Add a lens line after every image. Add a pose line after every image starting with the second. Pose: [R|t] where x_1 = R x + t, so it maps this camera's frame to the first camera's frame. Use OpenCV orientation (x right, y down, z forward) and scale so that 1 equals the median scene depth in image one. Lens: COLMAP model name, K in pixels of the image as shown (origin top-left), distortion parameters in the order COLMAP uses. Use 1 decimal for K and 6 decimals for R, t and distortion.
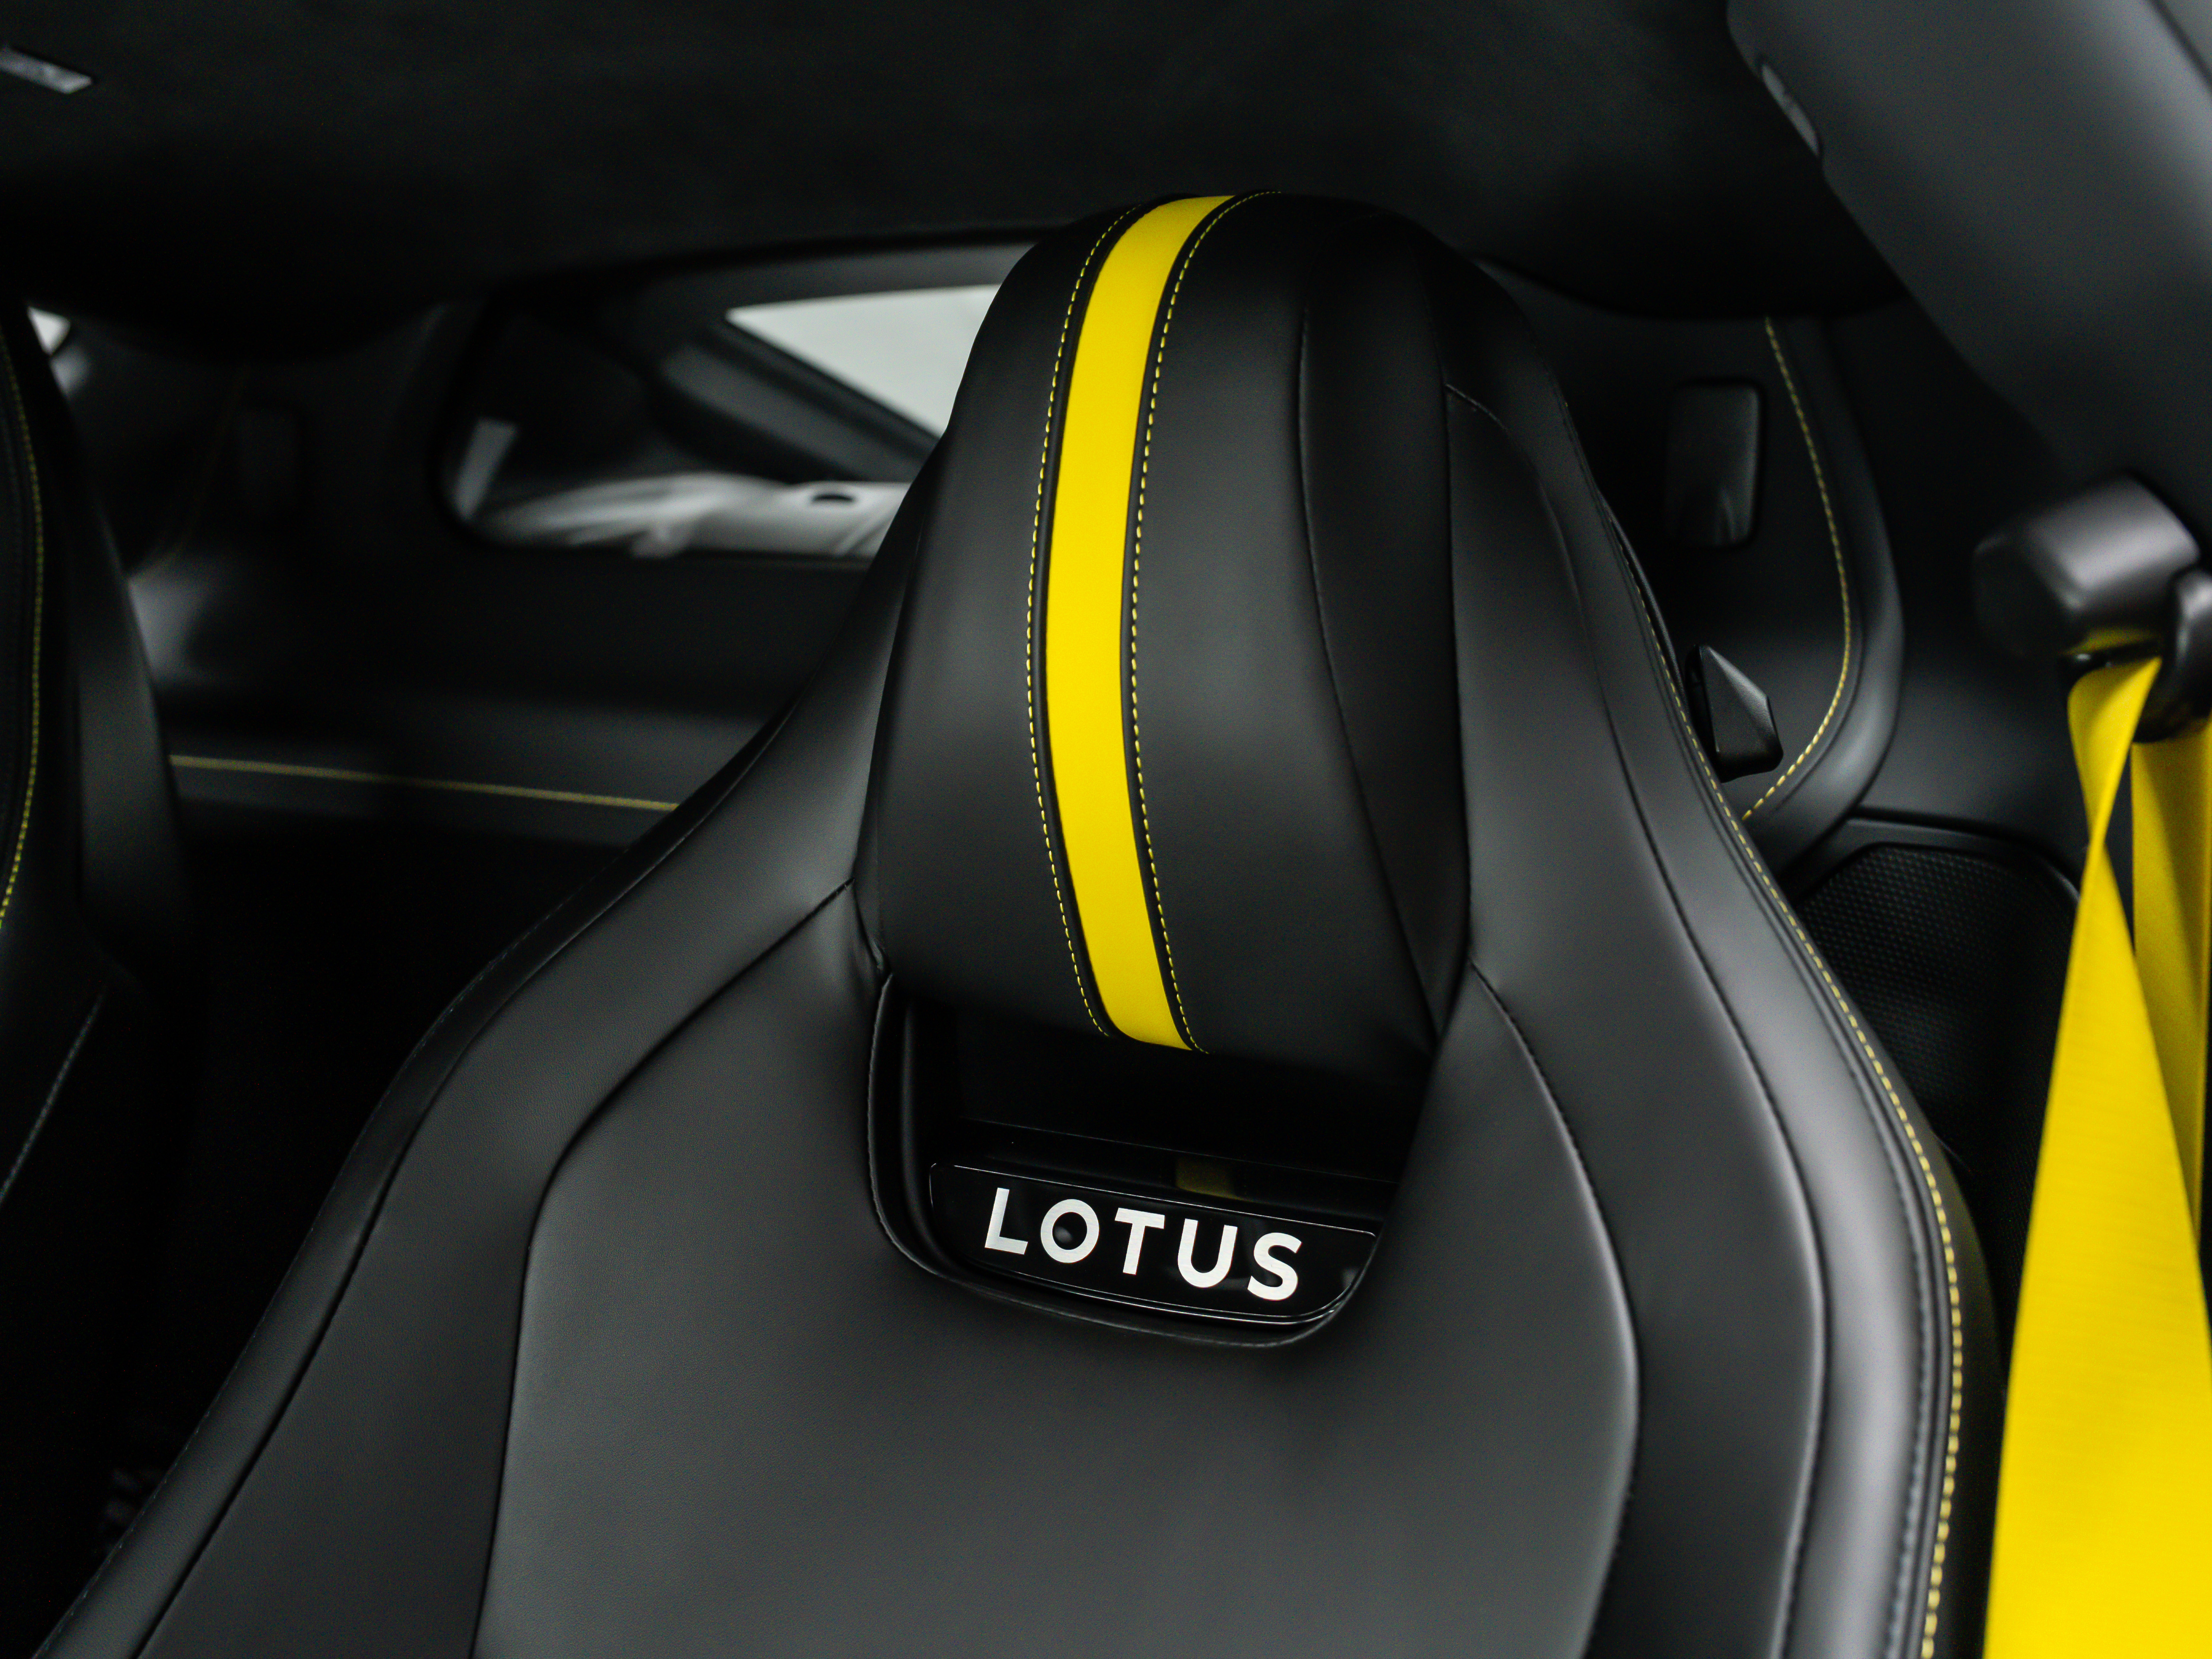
lens RADIAL K [[2026.7, 0, 1106.0], [0, 2026.7, 829.5], [0, 0, 1]] dist [-0.043933, 0.002622]
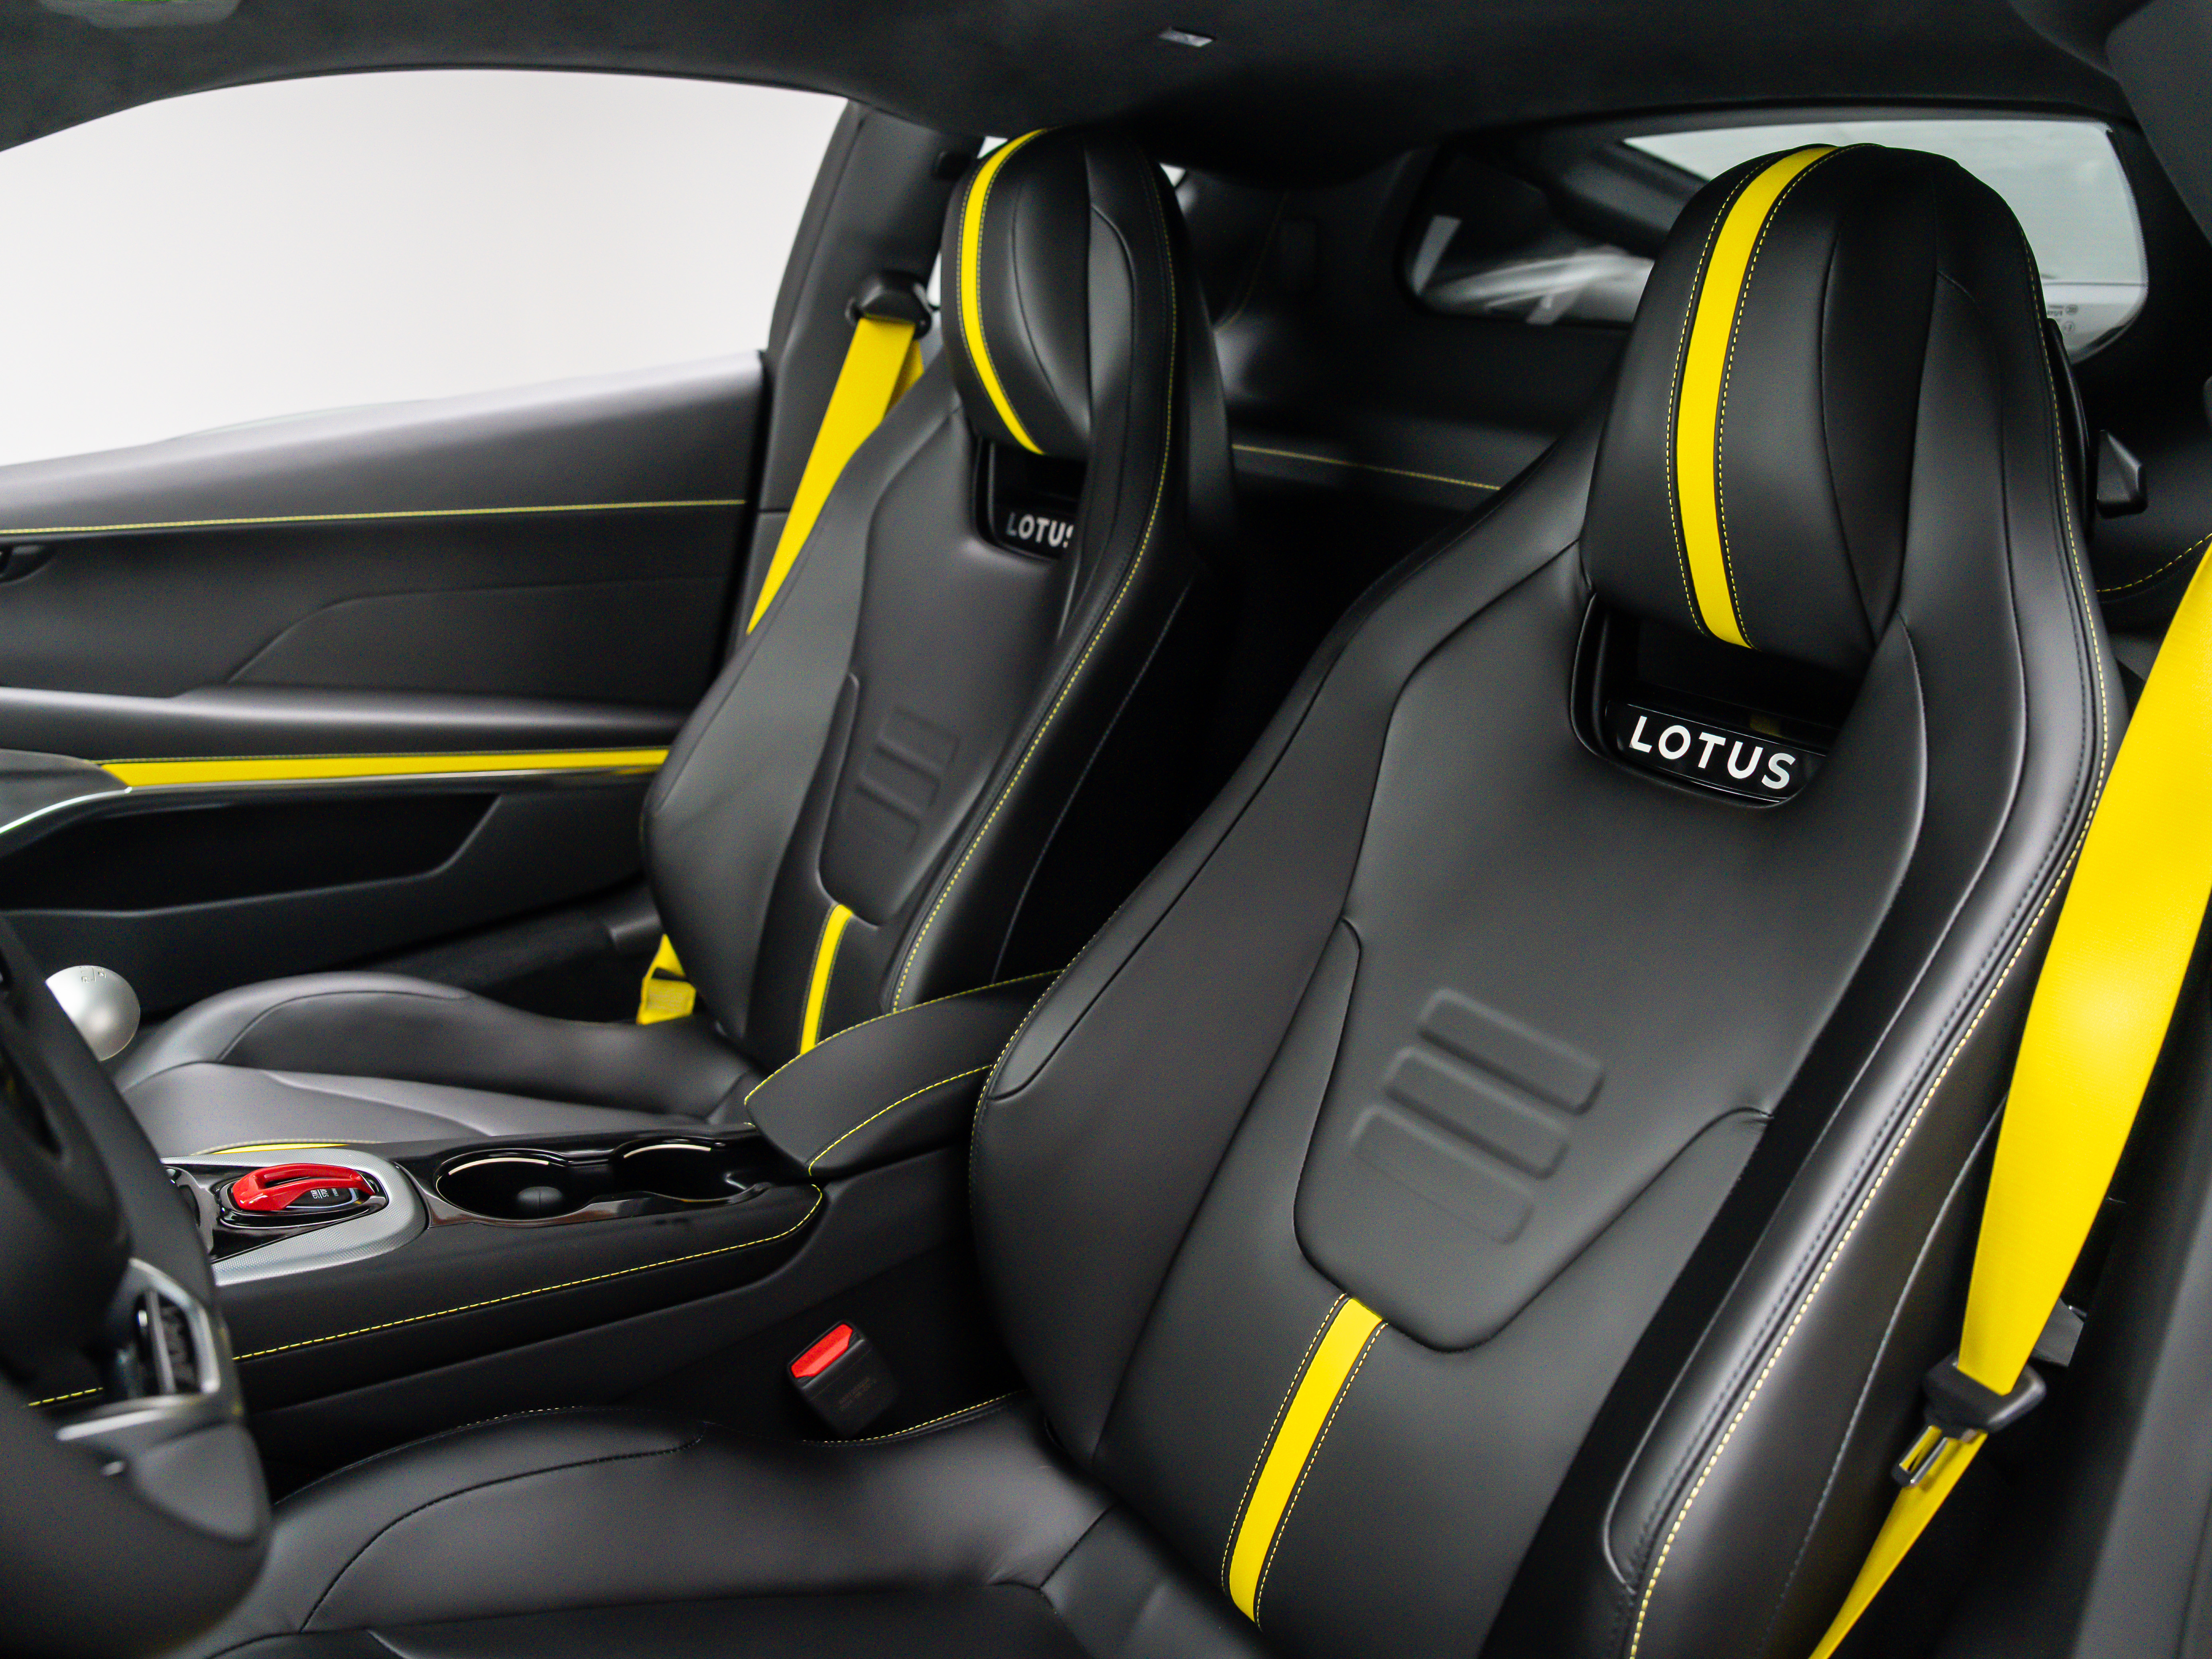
lens RADIAL K [[1679.6, 0, 1093.7], [0, 1679.6, 814.3], [0, 0, 1]] dist [-0.114484, 0.081975]
pose [[0.872648, 0.141665, -0.467350, 0.226845], [-0.052993, 0.978818, 0.197755, -0.004935], [0.485466, -0.147804, 0.861671, -0.533386]]
